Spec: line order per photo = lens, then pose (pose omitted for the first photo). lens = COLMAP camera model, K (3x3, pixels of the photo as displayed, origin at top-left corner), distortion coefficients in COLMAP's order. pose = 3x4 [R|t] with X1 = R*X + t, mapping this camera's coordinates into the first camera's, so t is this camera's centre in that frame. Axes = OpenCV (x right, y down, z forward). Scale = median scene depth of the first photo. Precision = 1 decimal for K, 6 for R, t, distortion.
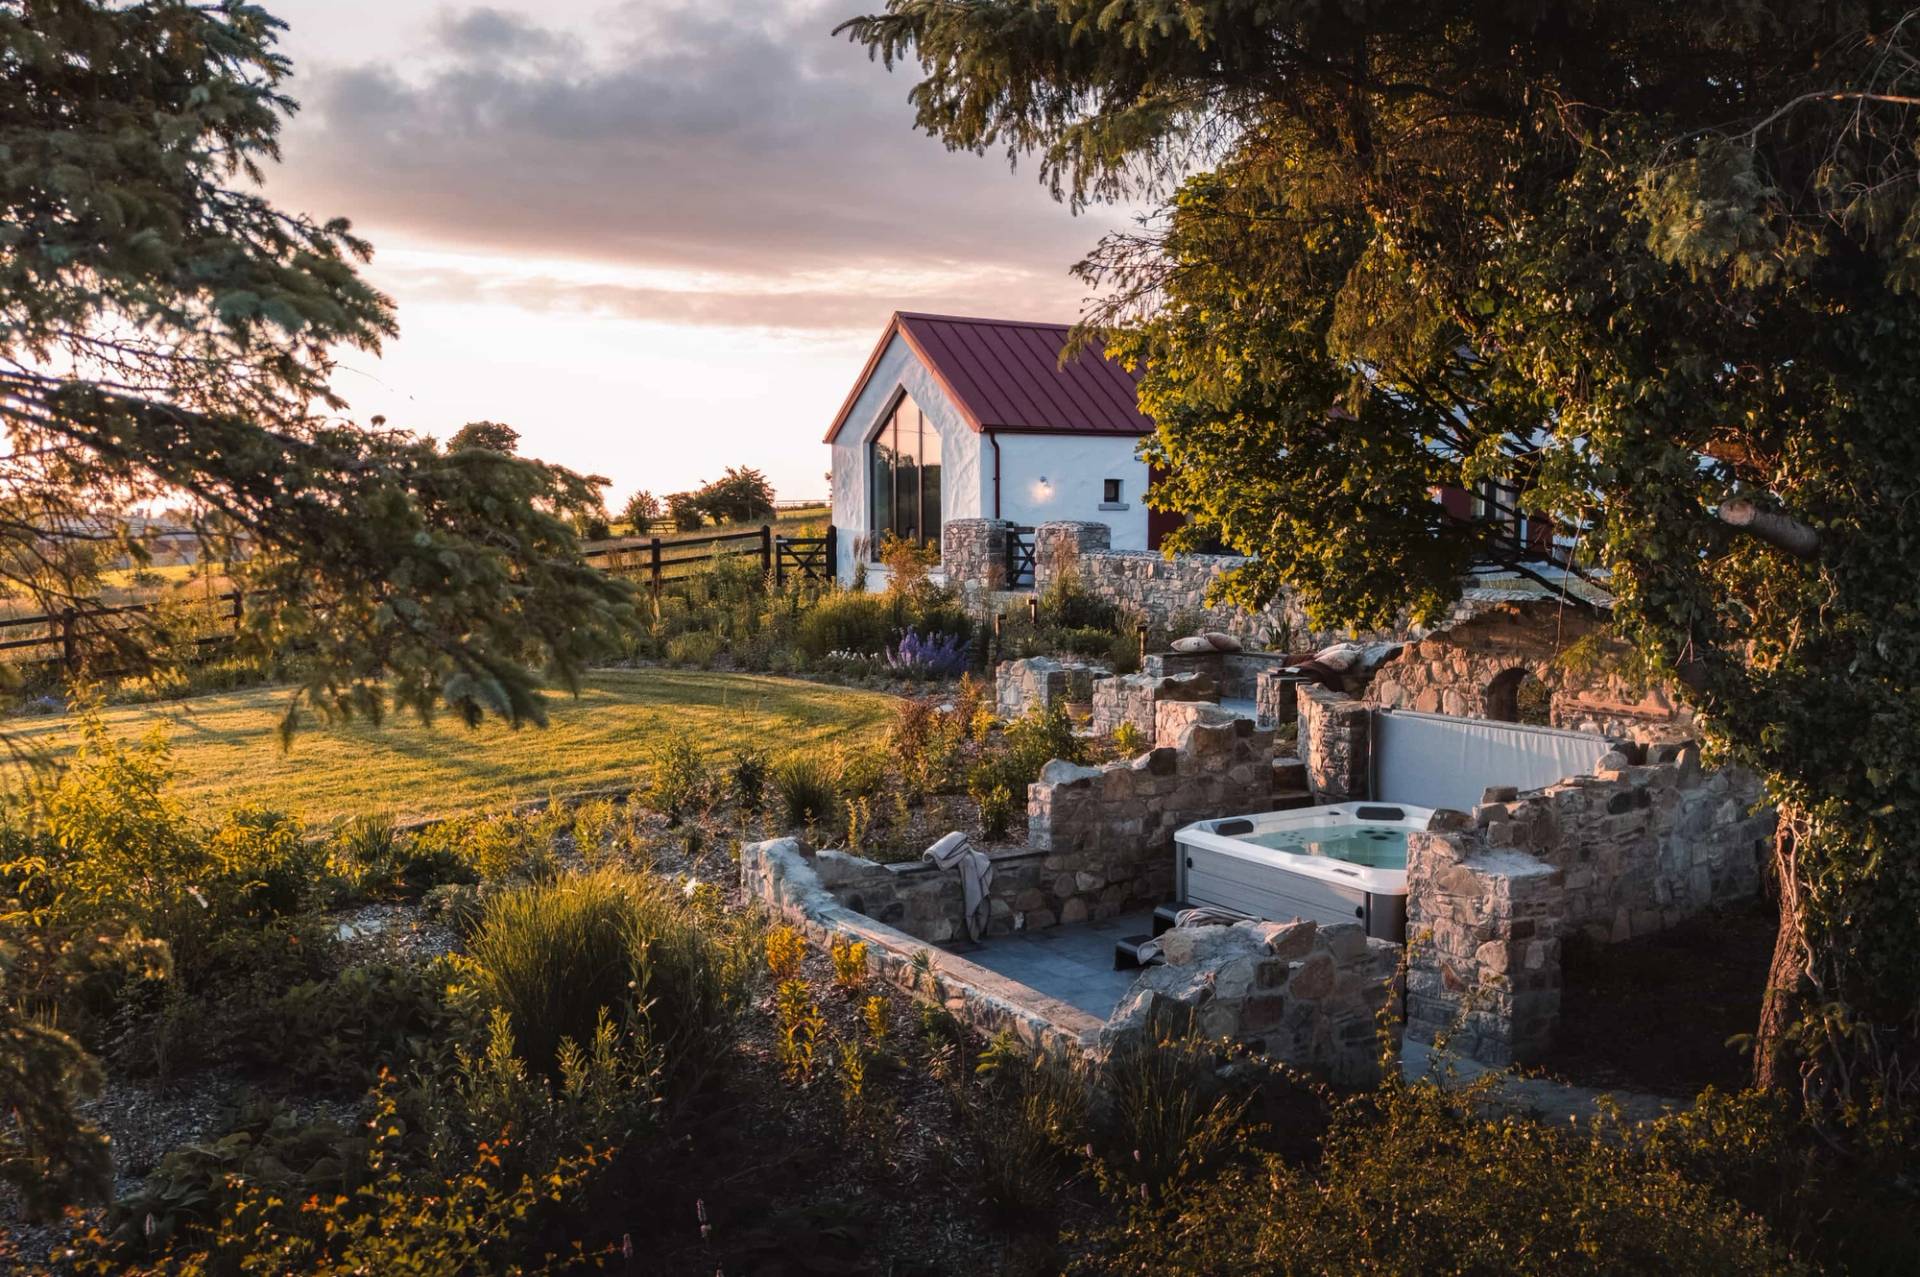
lens RADIAL K [[1411.4, 0, 969.2], [0, 1411.4, 602.3], [0, 0, 1]] dist [0.003020, -0.001453]
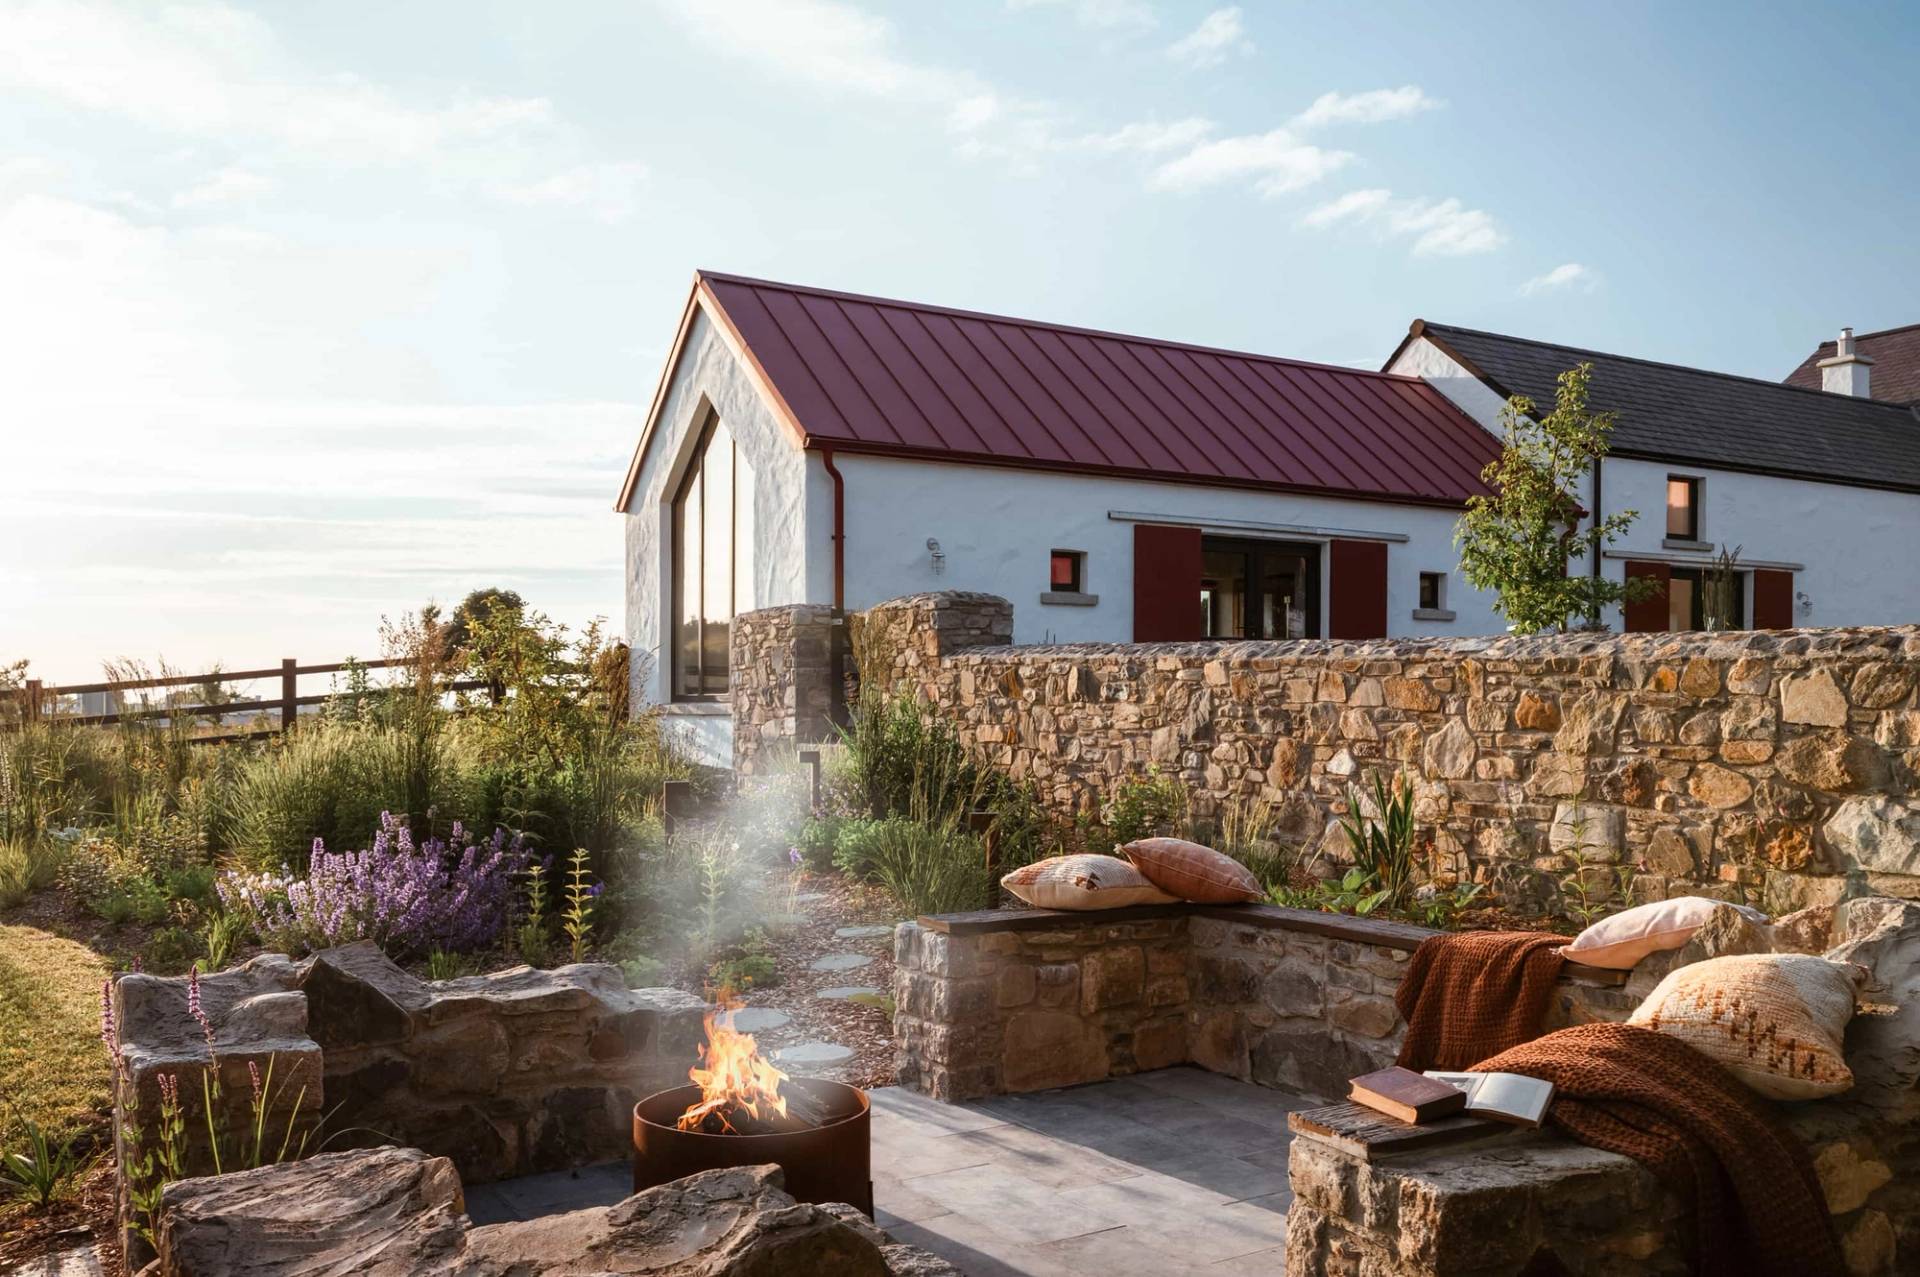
lens RADIAL K [[1538.7, 0, 960.0], [0, 1538.7, 638.5], [0, 0, 1]] dist [-0.005163, -0.004423]
pose [[0.999244, -0.000093, -0.038884, 0.108189], [-0.003591, 0.995504, -0.094654, 0.007956], [0.038718, 0.094722, 0.994751, 0.510100]]
